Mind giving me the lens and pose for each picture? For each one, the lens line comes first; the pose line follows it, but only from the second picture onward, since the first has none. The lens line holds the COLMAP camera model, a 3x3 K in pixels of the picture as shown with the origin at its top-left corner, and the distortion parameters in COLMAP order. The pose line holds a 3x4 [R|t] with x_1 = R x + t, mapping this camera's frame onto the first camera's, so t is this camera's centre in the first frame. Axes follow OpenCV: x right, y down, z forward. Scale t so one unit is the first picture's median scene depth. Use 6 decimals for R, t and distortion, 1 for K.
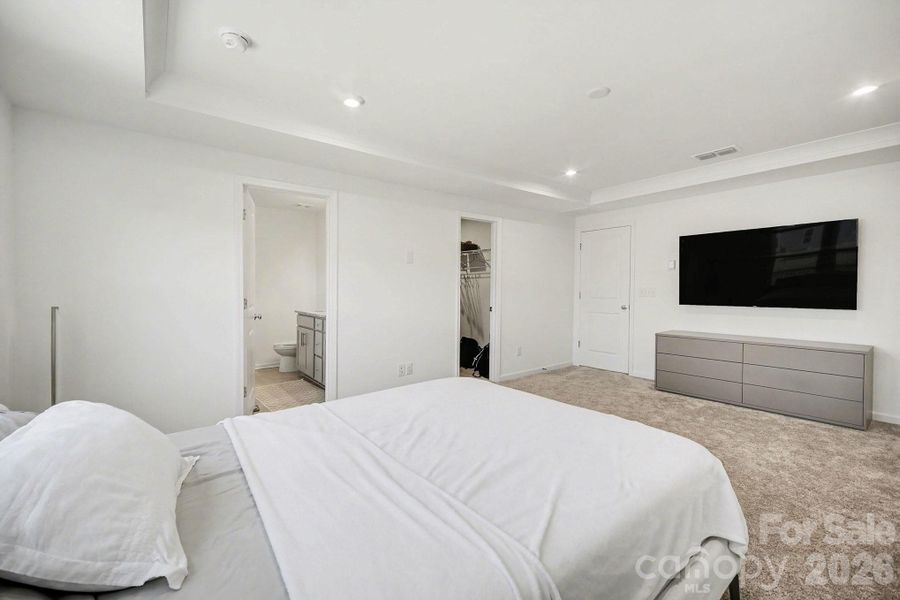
lens RADIAL K [[390.1, 0, 451.1], [0, 390.1, 294.5], [0, 0, 1]] dist [0.019659, -0.000259]
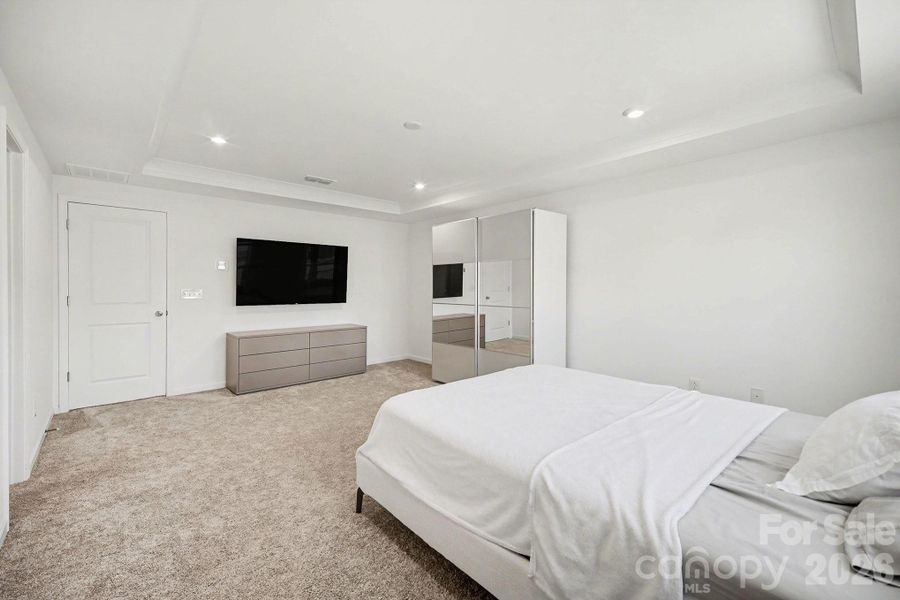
lens RADIAL K [[390.1, 0, 451.1], [0, 390.1, 294.5], [0, 0, 1]] dist [0.019659, -0.000259]
pose [[-0.085978, -0.011464, 0.996231, -0.549661], [0.019527, 0.999722, 0.013189, -0.006815], [-0.996106, 0.020588, -0.085731, 0.649307]]
